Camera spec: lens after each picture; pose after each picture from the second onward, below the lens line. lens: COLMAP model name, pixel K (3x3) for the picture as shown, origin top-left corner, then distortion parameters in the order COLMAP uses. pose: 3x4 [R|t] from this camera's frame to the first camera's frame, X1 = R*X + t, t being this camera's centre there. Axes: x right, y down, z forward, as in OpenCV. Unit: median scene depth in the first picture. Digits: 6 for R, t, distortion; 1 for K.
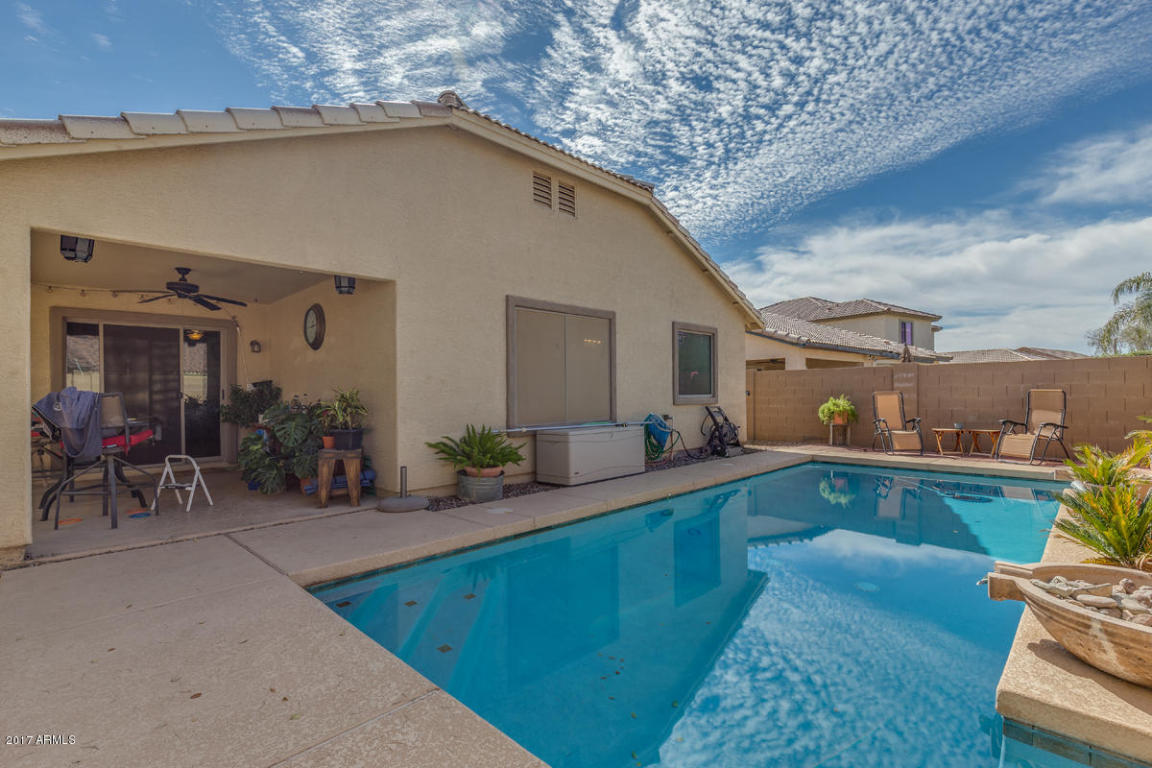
lens RADIAL K [[527.5, 0, 575.8], [0, 527.5, 387.7], [0, 0, 1]] dist [-0.000371, -0.000026]
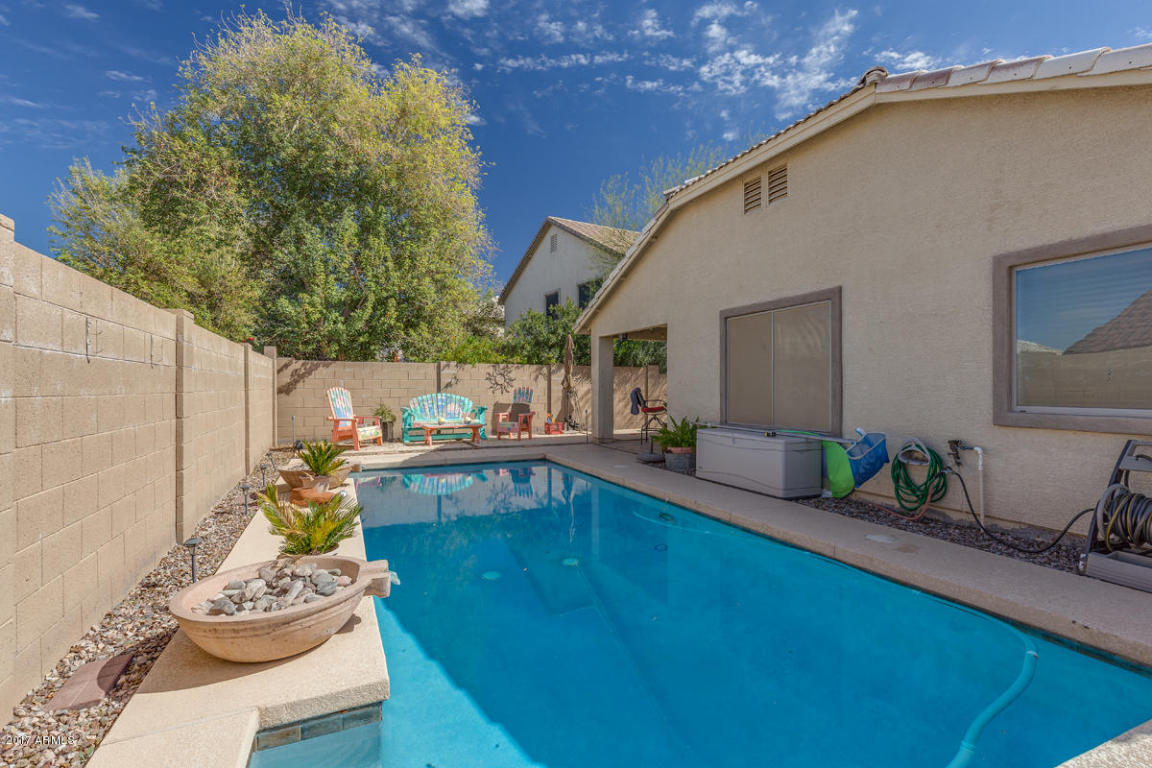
lens RADIAL K [[527.5, 0, 576.8], [0, 527.5, 387.6], [0, 0, 1]] dist [-0.000371, -0.000026]
pose [[-0.354762, 0.003171, -0.934951, 0.986149], [0.008688, 0.999962, 0.000095, -0.006660], [0.934916, -0.008089, -0.354776, 1.016972]]
